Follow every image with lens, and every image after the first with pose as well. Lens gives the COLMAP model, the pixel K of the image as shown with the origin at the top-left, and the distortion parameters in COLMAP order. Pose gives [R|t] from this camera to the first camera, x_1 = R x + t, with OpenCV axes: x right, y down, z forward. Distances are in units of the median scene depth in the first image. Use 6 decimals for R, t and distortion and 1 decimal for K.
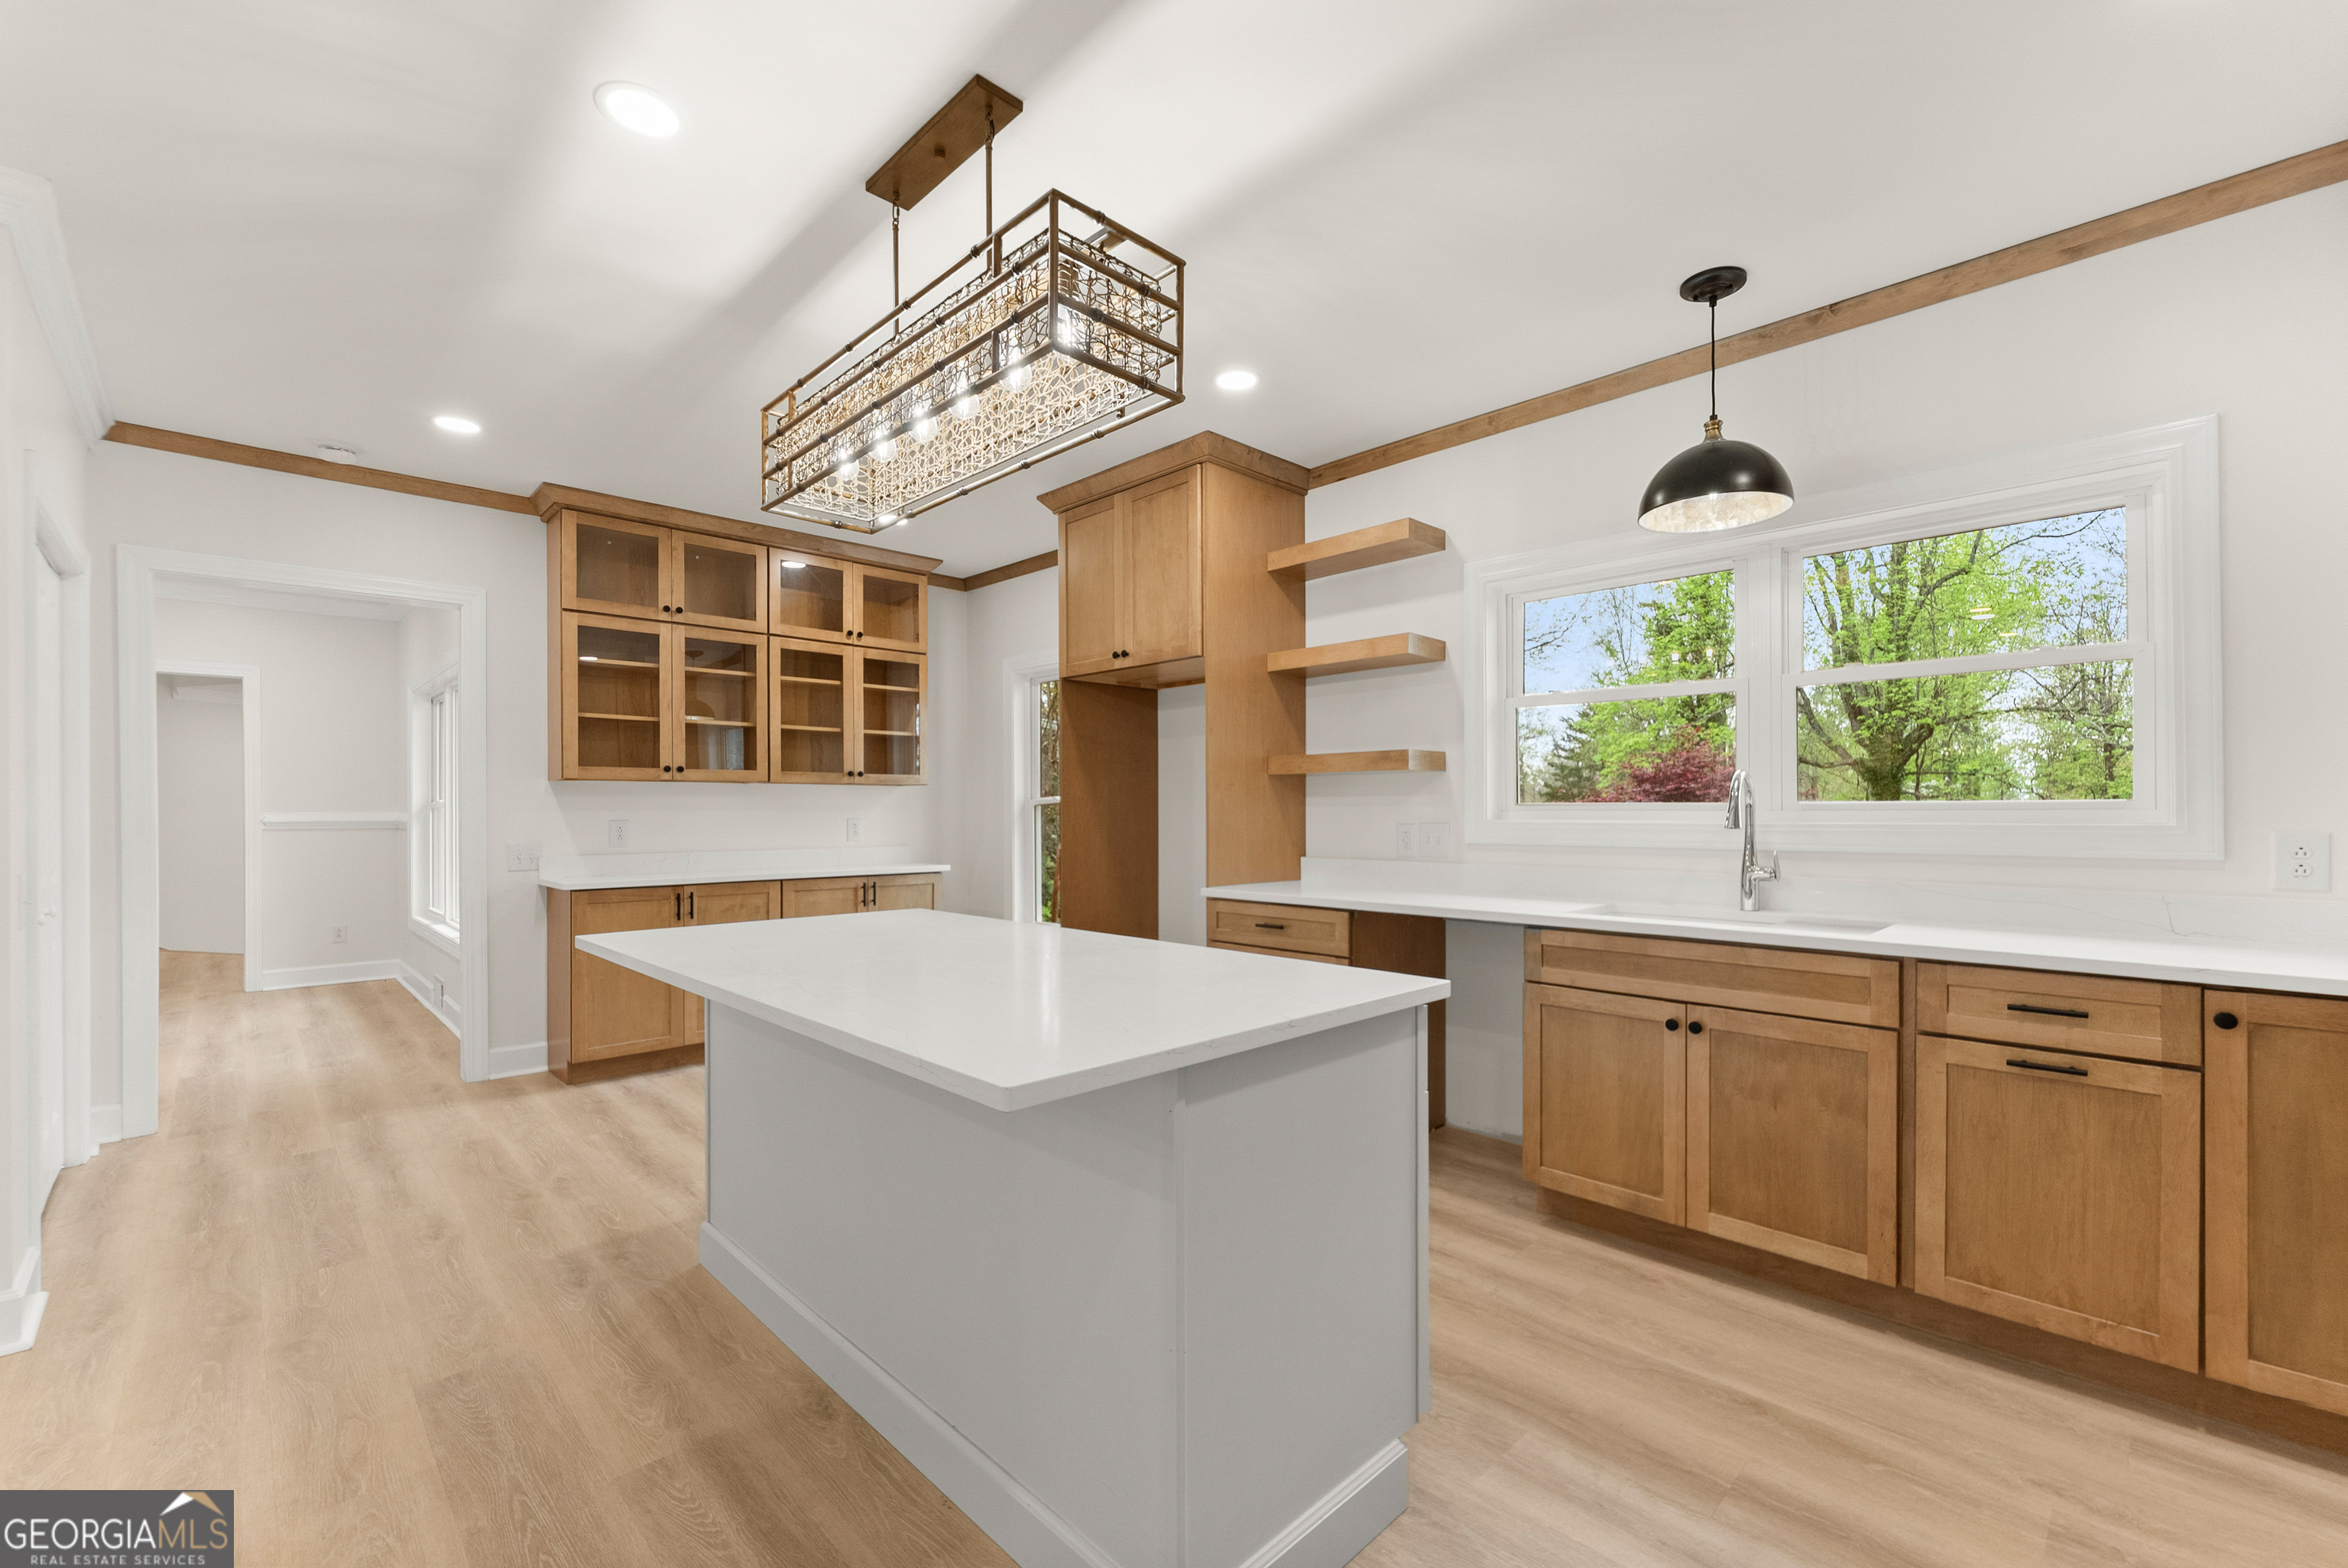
lens RADIAL K [[970.2, 0, 1190.6], [0, 970.2, 813.5], [0, 0, 1]] dist [-0.001695, -0.000621]
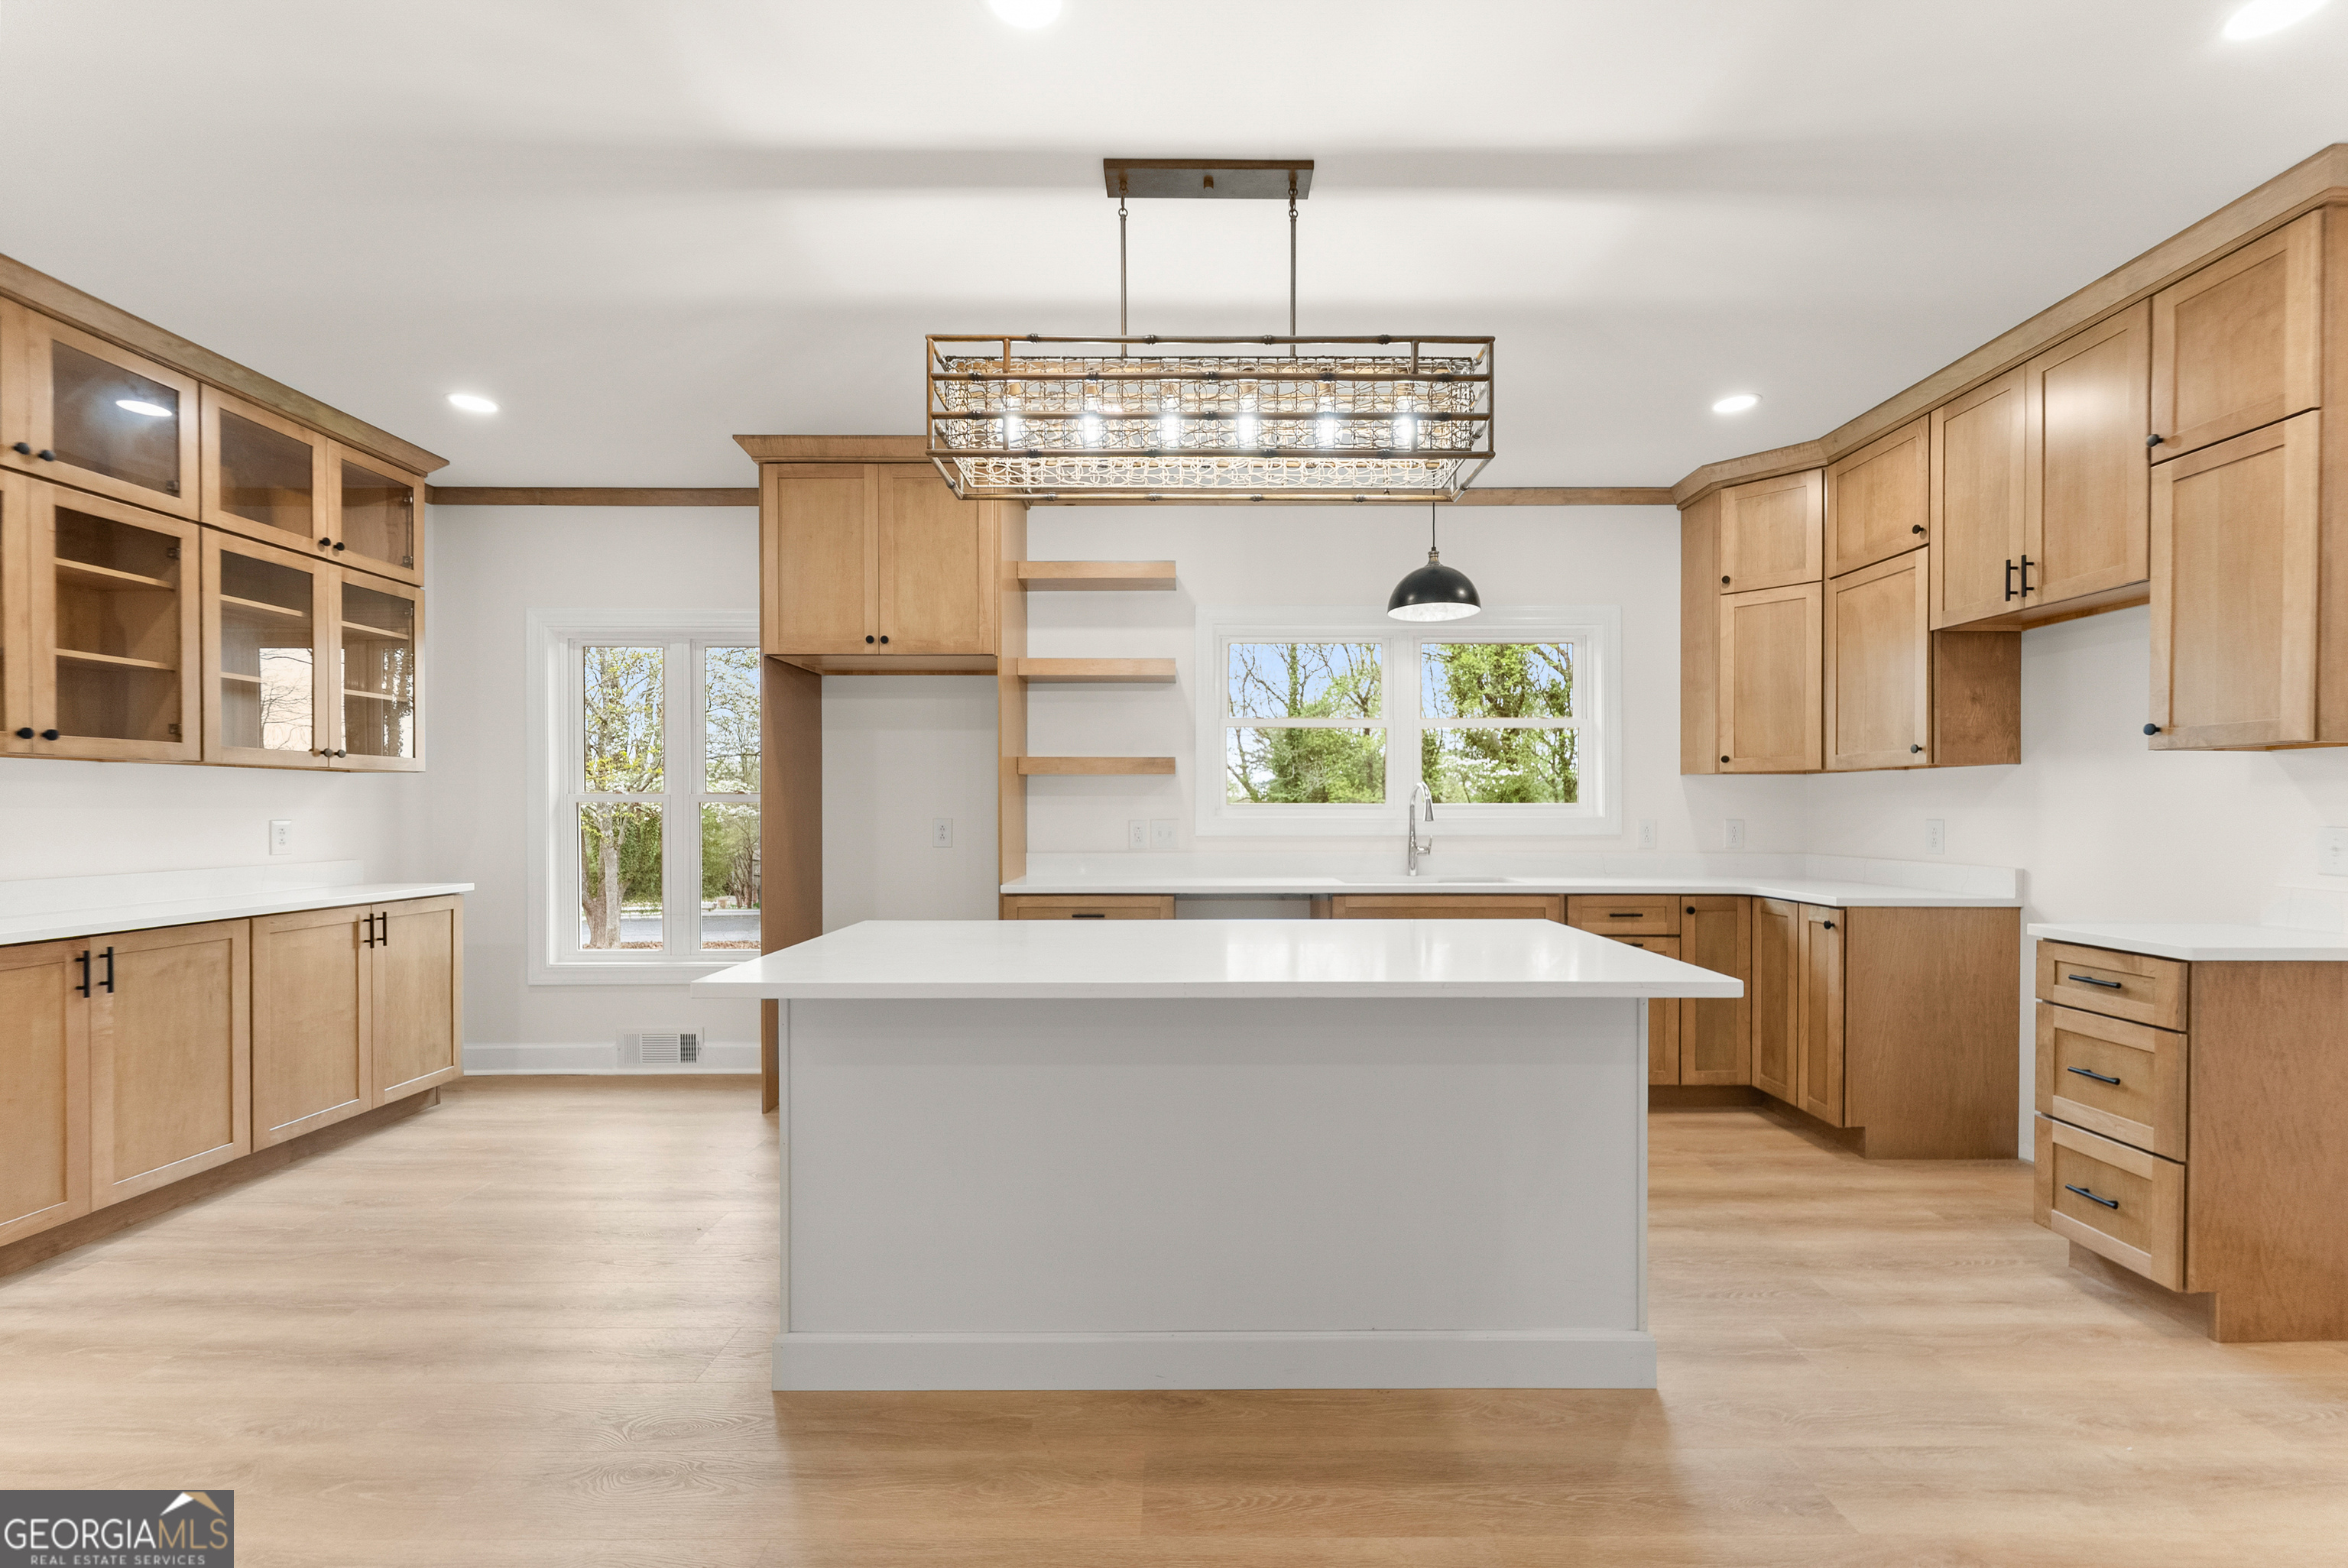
lens RADIAL K [[970.2, 0, 1190.6], [0, 970.2, 813.5], [0, 0, 1]] dist [-0.001695, -0.000621]
pose [[0.701694, -0.002383, 0.712475, -0.556817], [0.001571, 0.999997, 0.001797, 0.000704], [-0.712477, -0.000142, 0.701695, 0.147747]]
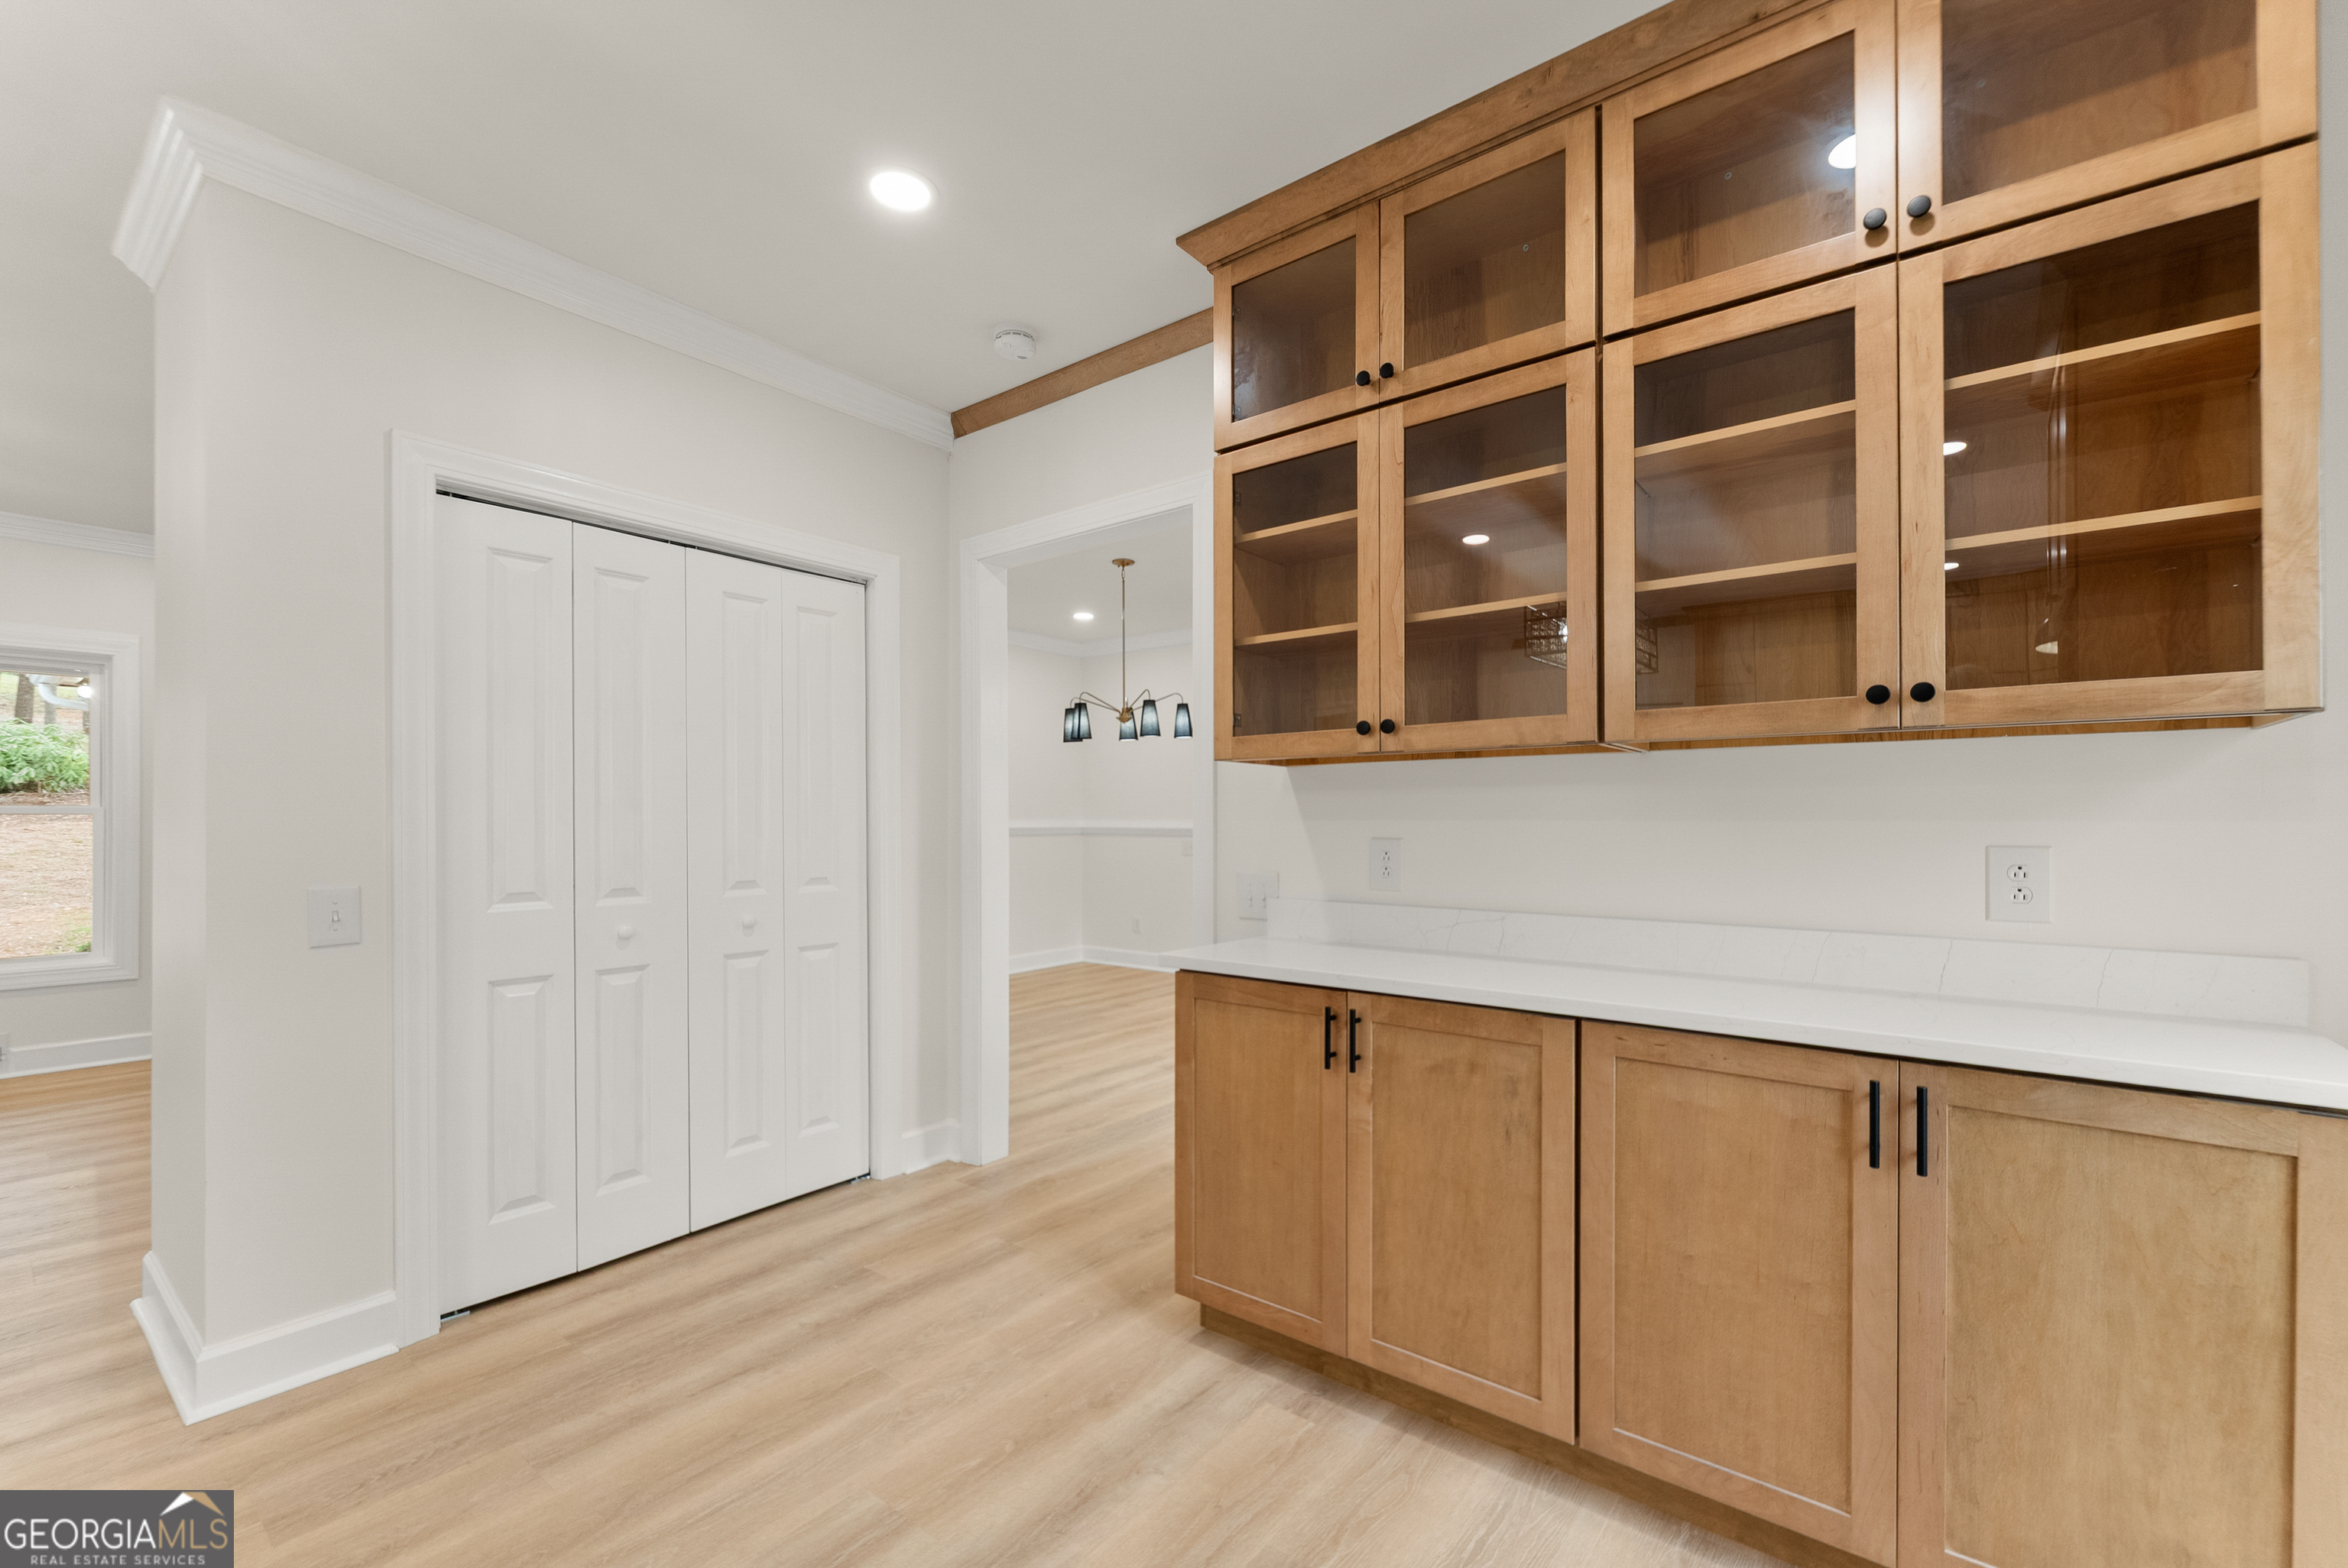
lens RADIAL K [[970.2, 0, 1190.6], [0, 970.2, 813.5], [0, 0, 1]] dist [-0.001695, -0.000621]
pose [[0.125921, -0.001372, -0.992039, -0.115183], [-0.002569, 0.999995, -0.001709, -0.005573], [0.992037, 0.002763, 0.125917, 1.030854]]
